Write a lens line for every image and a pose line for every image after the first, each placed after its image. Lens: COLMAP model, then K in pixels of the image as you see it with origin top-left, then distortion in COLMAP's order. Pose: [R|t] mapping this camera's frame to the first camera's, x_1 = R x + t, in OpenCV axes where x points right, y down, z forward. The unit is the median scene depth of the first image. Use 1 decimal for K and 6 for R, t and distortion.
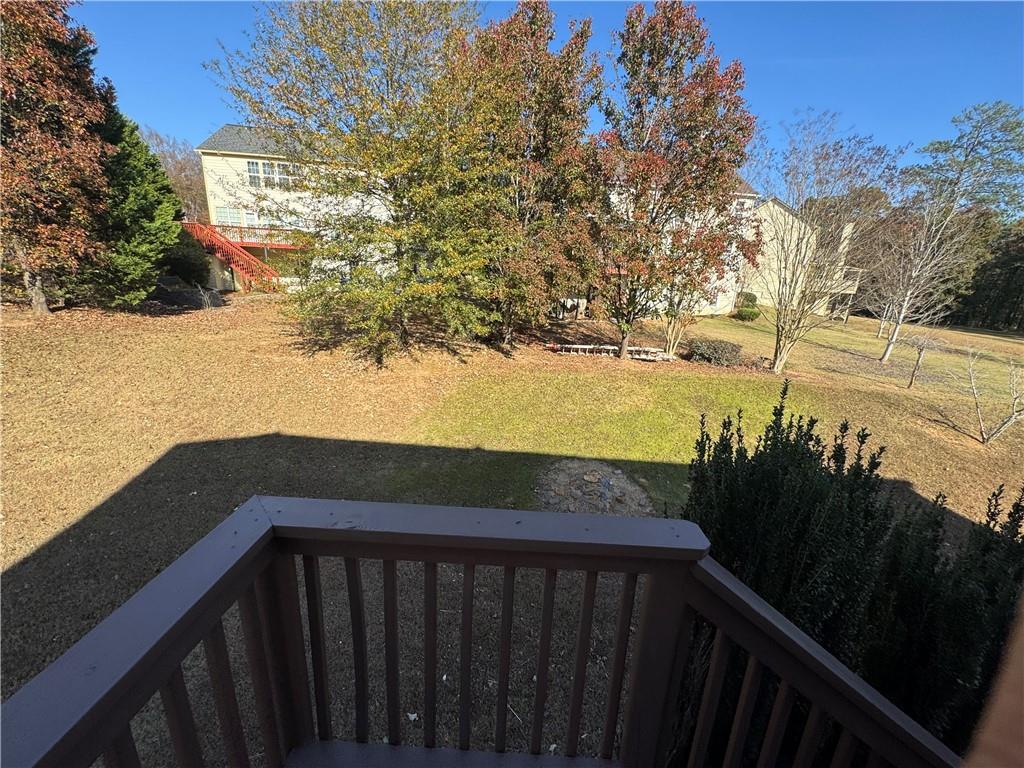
lens RADIAL K [[407.7, 0, 515.1], [0, 407.7, 385.1], [0, 0, 1]] dist [-0.005079, 0.000356]
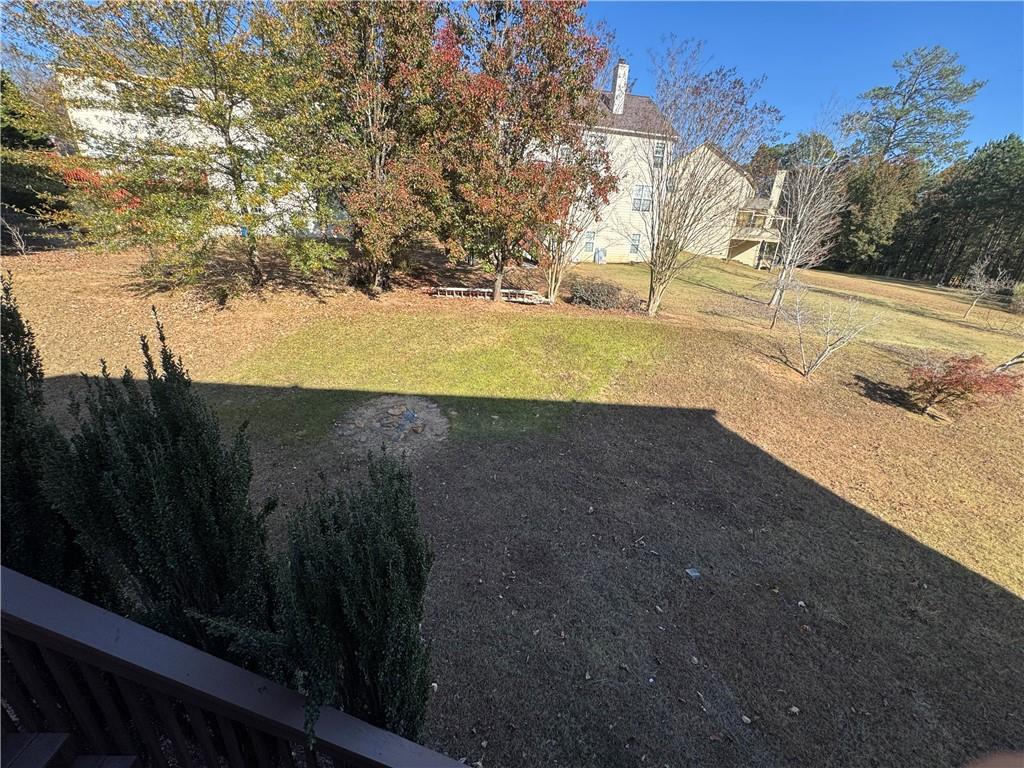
lens RADIAL K [[407.7, 0, 514.5], [0, 407.7, 384.4], [0, 0, 1]] dist [-0.005079, 0.000356]
pose [[0.997260, -0.018743, 0.071564, 0.233074], [0.010855, 0.993976, 0.109056, 0.029837], [-0.073177, -0.107981, 0.991456, -0.015619]]
